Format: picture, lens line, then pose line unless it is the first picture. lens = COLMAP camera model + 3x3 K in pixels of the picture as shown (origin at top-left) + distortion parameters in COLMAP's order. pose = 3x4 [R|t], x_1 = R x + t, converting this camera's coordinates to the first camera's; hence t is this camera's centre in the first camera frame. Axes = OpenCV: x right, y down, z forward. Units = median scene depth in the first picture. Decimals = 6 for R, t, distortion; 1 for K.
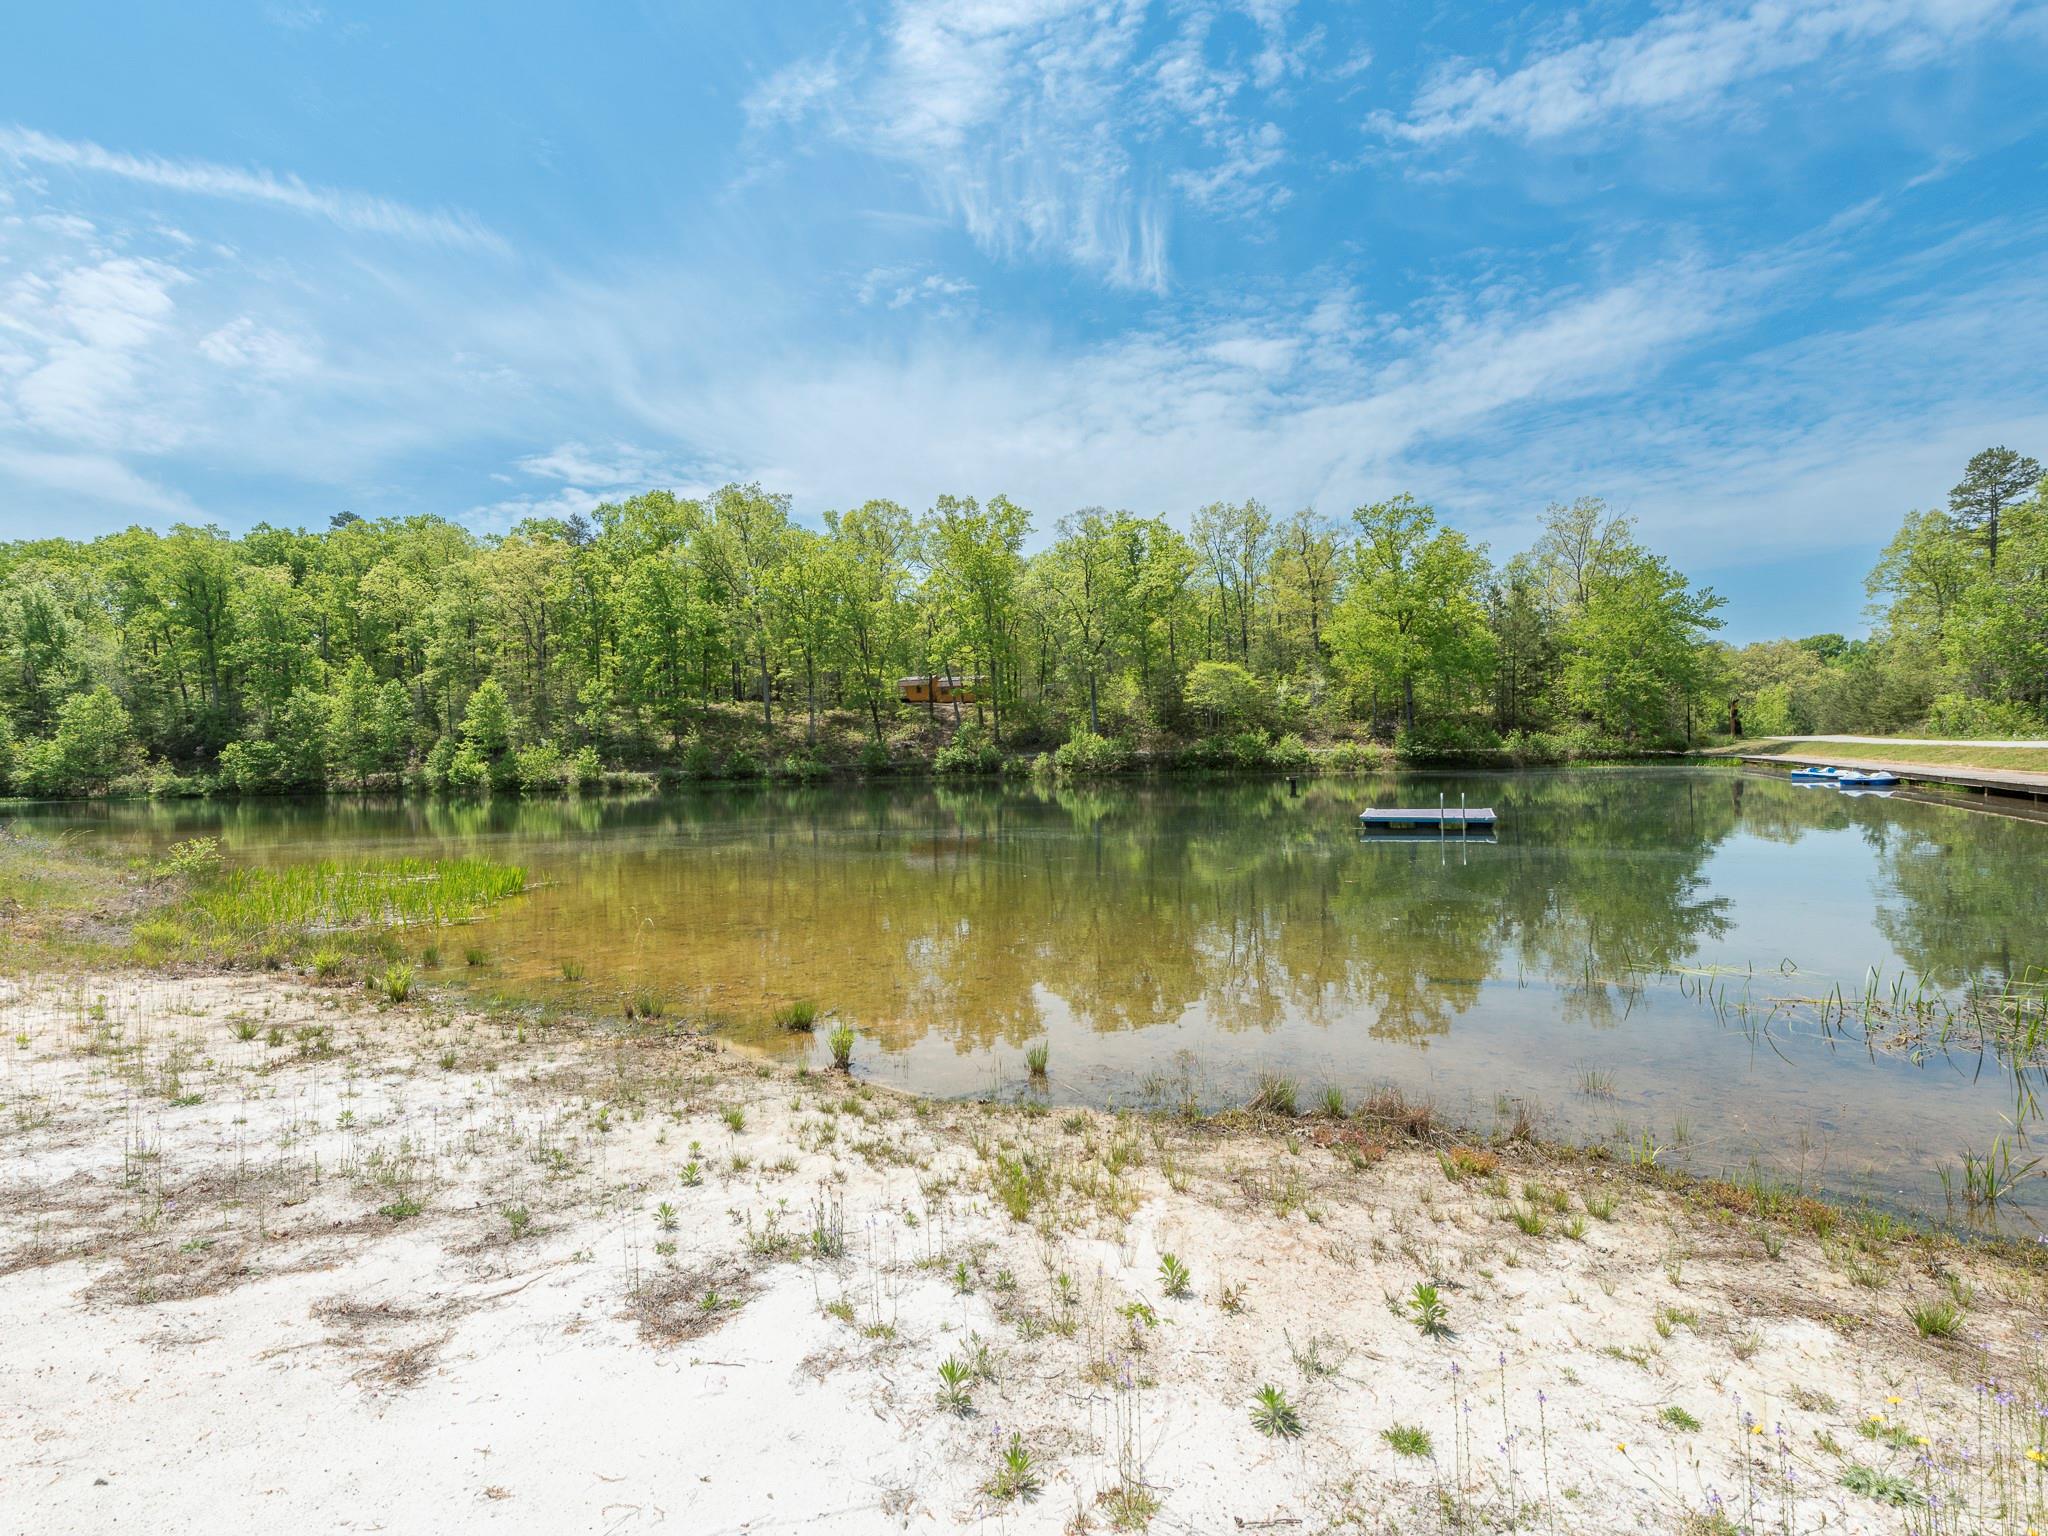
lens RADIAL K [[967.4, 0, 996.9], [0, 967.4, 757.1], [0, 0, 1]] dist [0.002053, 0.000113]
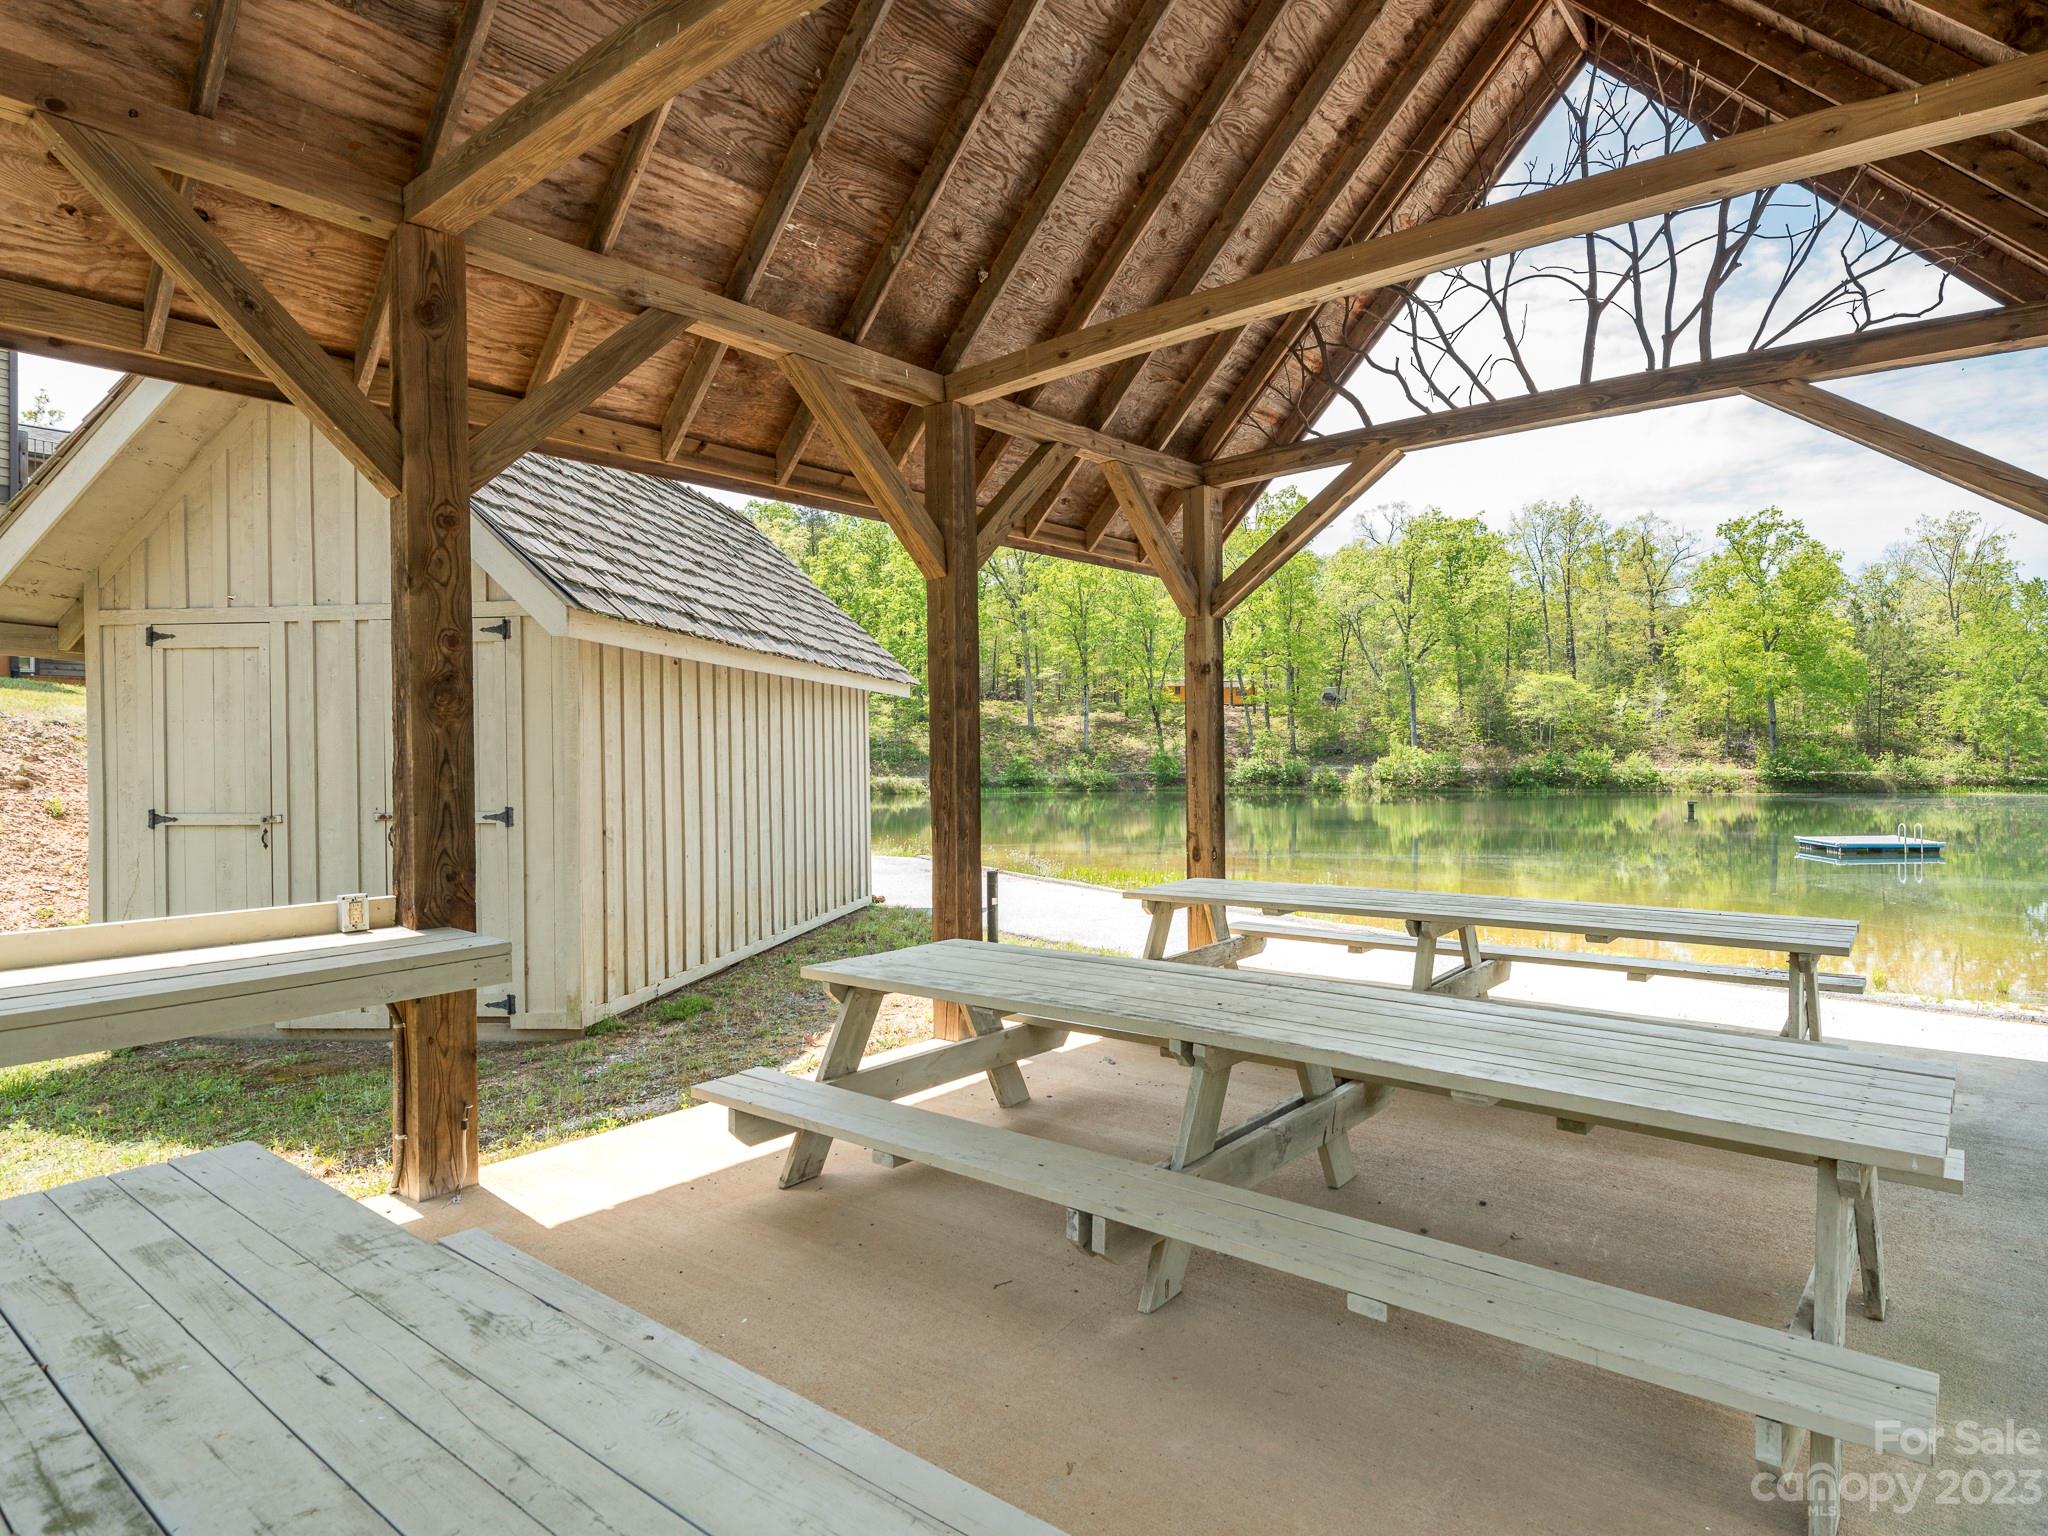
lens RADIAL K [[1186.4, 0, 1035.9], [0, 1186.4, 752.3], [0, 0, 1]] dist [-0.007646, -0.003054]
pose [[0.999138, 0.016204, -0.038225, -0.234430], [-0.016121, 0.999867, 0.002480, -0.015873], [0.038261, -0.001862, 0.999266, -0.183779]]
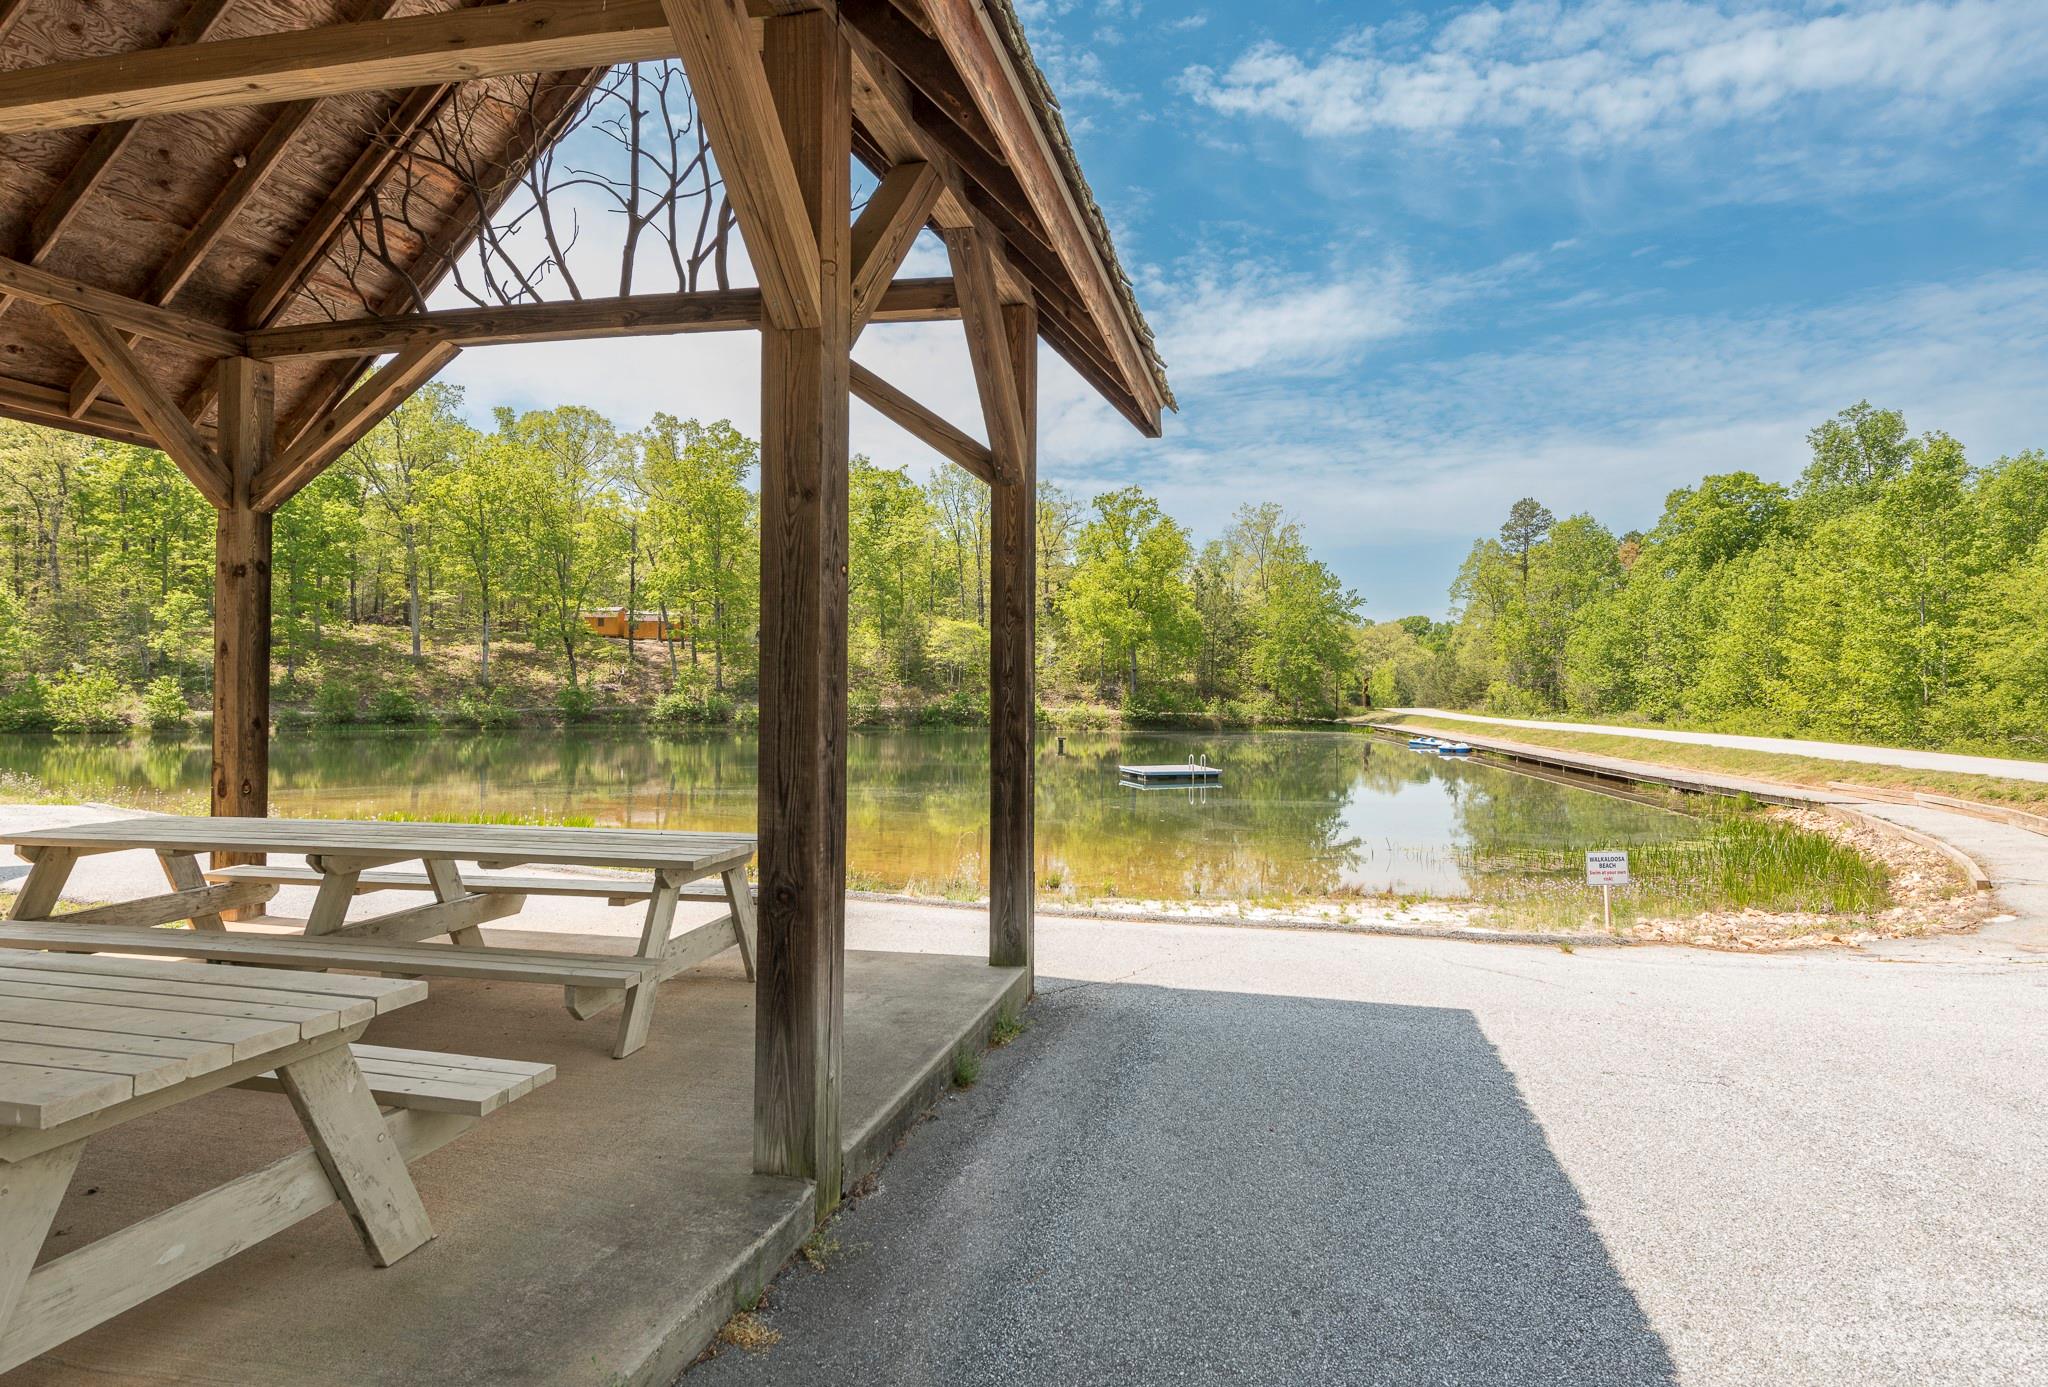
lens RADIAL K [[1173.7, 0, 1069.0], [0, 1173.7, 665.1], [0, 0, 1]] dist [0.036474, -0.035325]
pose [[0.908345, 0.041132, 0.416193, -0.188585], [-0.030784, 0.999028, -0.031547, -0.014856], [-0.417086, 0.015844, 0.908729, -0.186752]]
